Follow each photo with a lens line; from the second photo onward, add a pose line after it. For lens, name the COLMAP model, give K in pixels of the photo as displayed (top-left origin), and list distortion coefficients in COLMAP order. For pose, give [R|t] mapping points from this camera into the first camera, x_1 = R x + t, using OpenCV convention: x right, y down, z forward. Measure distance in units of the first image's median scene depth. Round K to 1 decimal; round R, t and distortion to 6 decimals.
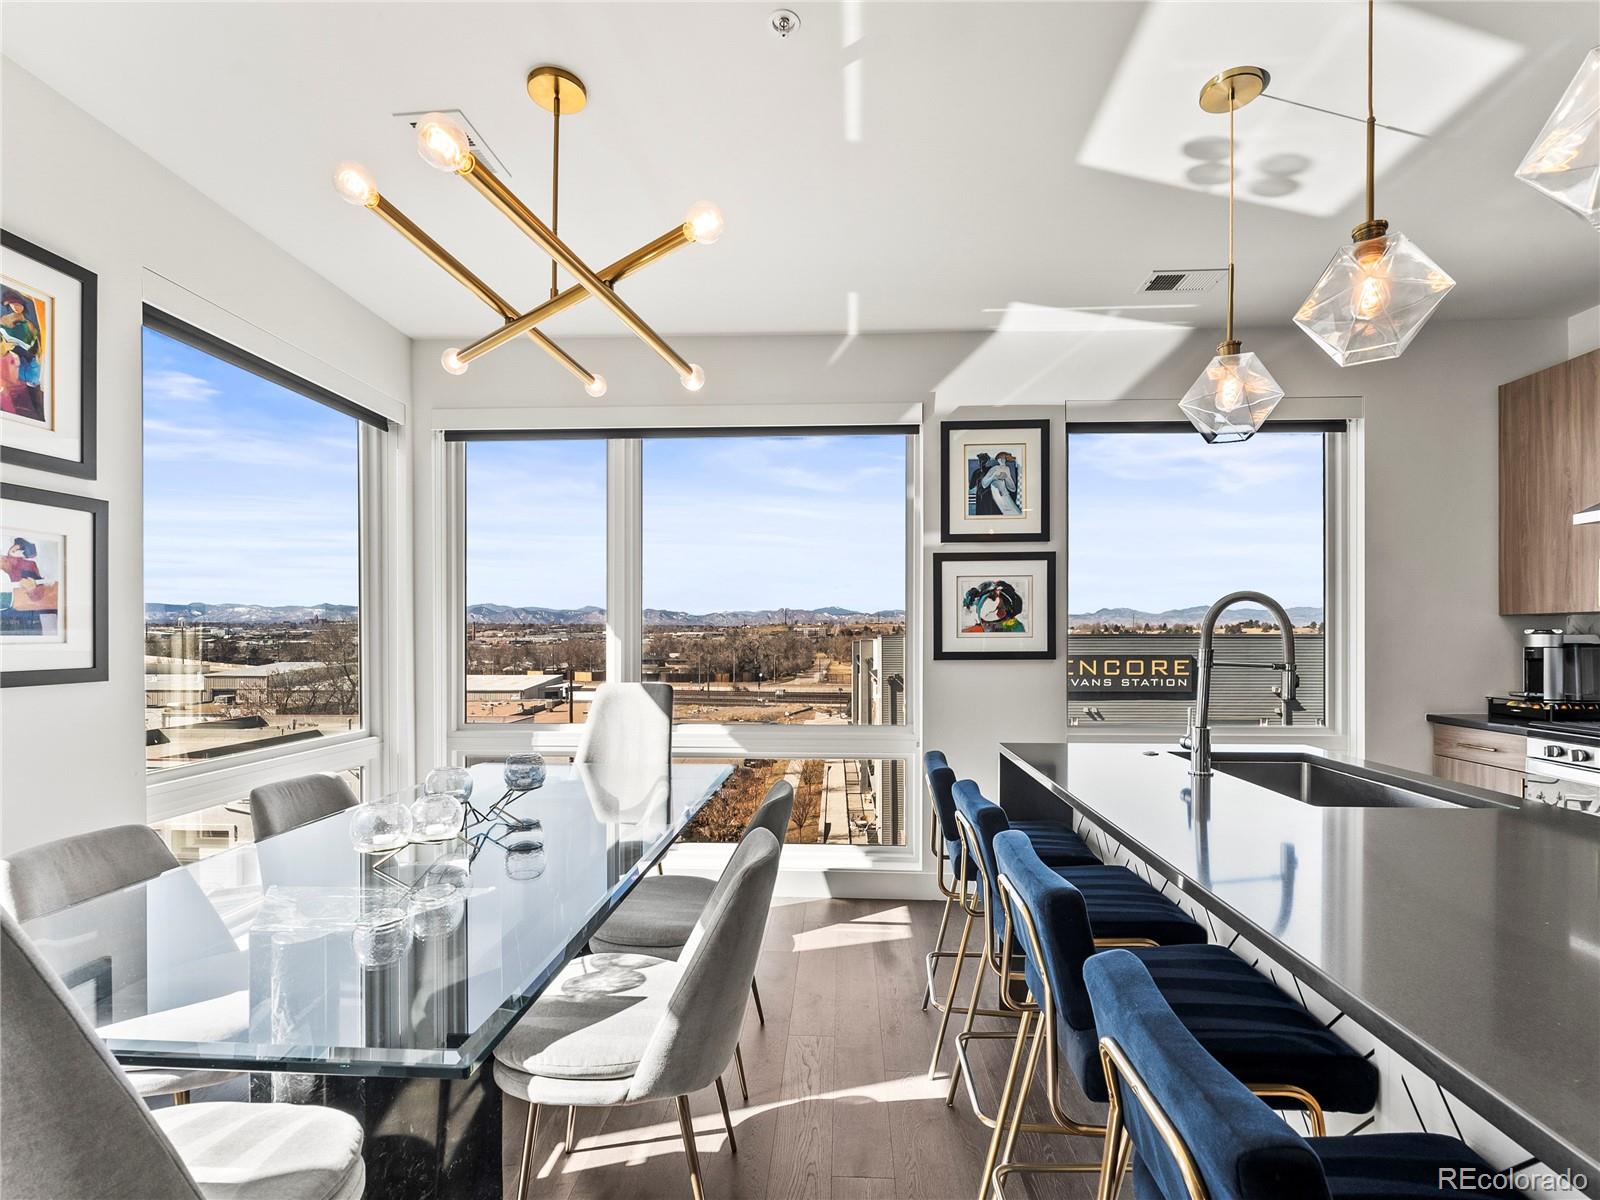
lens RADIAL K [[752.7, 0, 810.3], [0, 752.7, 636.7], [0, 0, 1]] dist [0.002655, -0.000071]
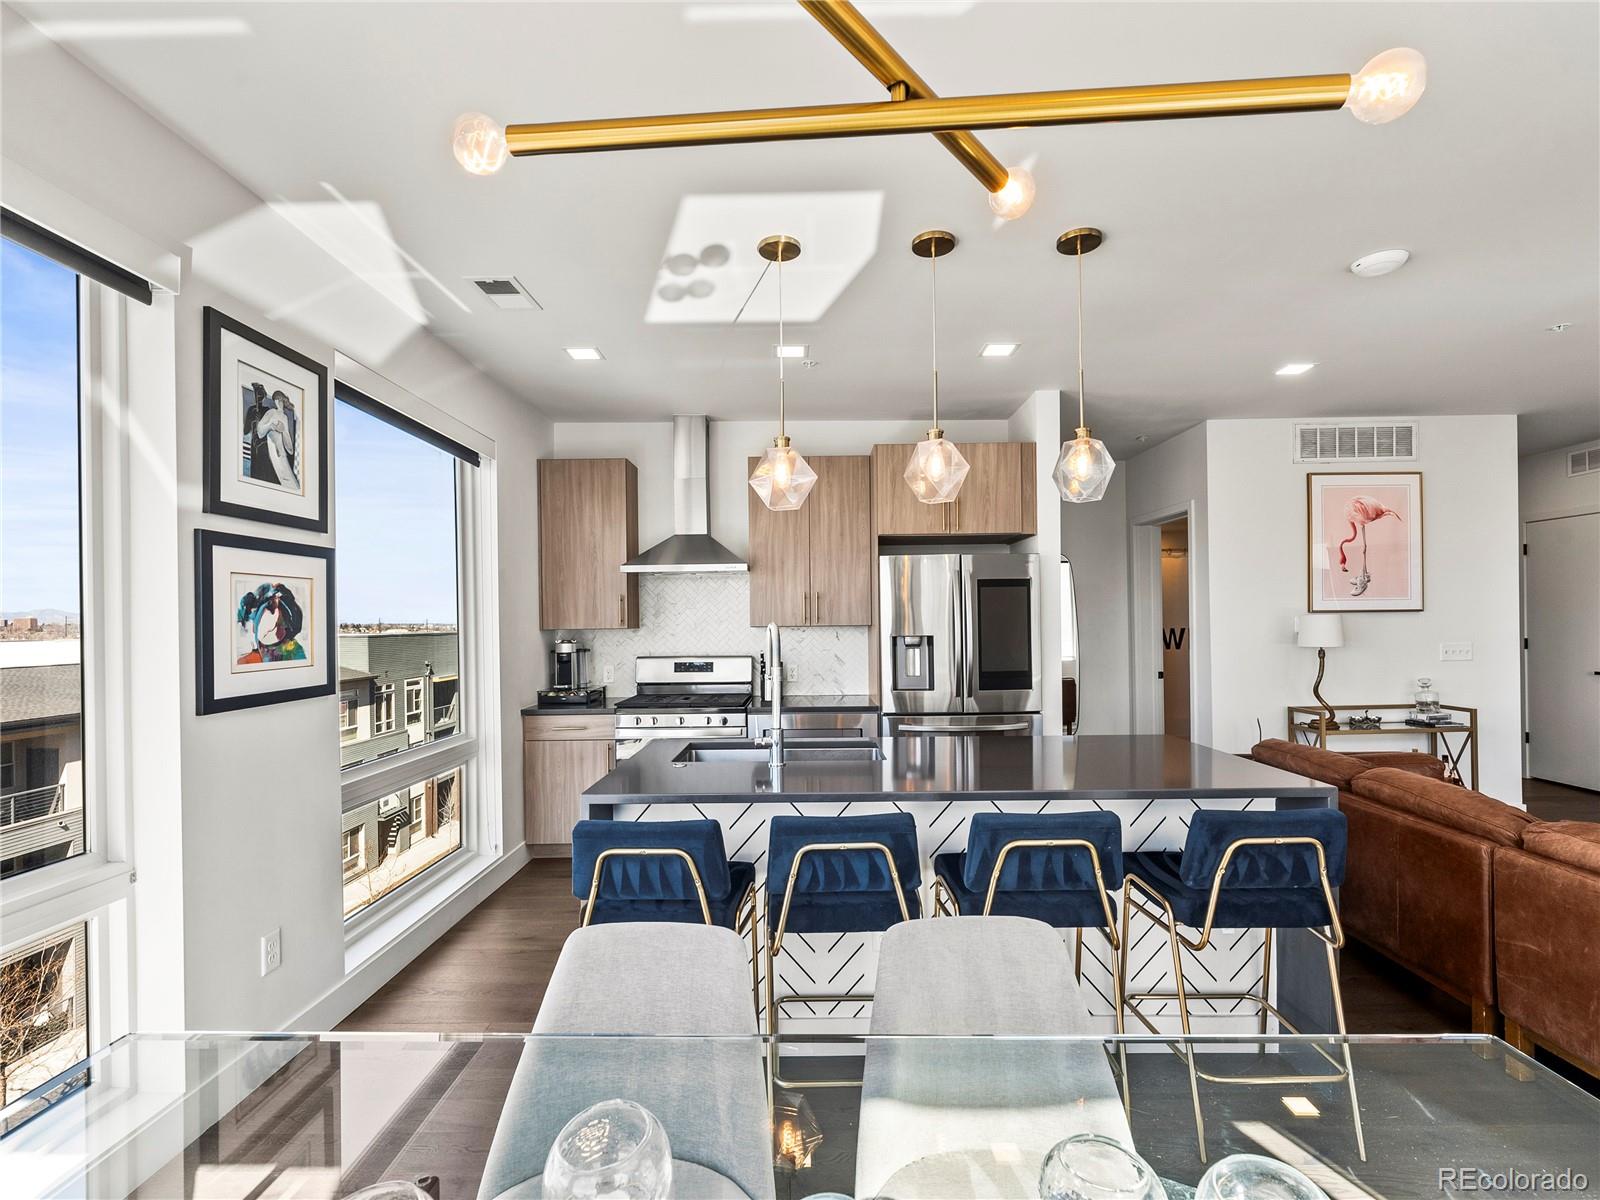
lens RADIAL K [[748.0, 0, 807.3], [0, 748.0, 621.6], [0, 0, 1]] dist [0.000186, -0.000199]
pose [[-0.037717, 0.002190, 0.999286, -0.424020], [0.013628, 0.999906, -0.001677, -0.033301], [-0.999196, 0.013555, -0.037743, 0.559574]]
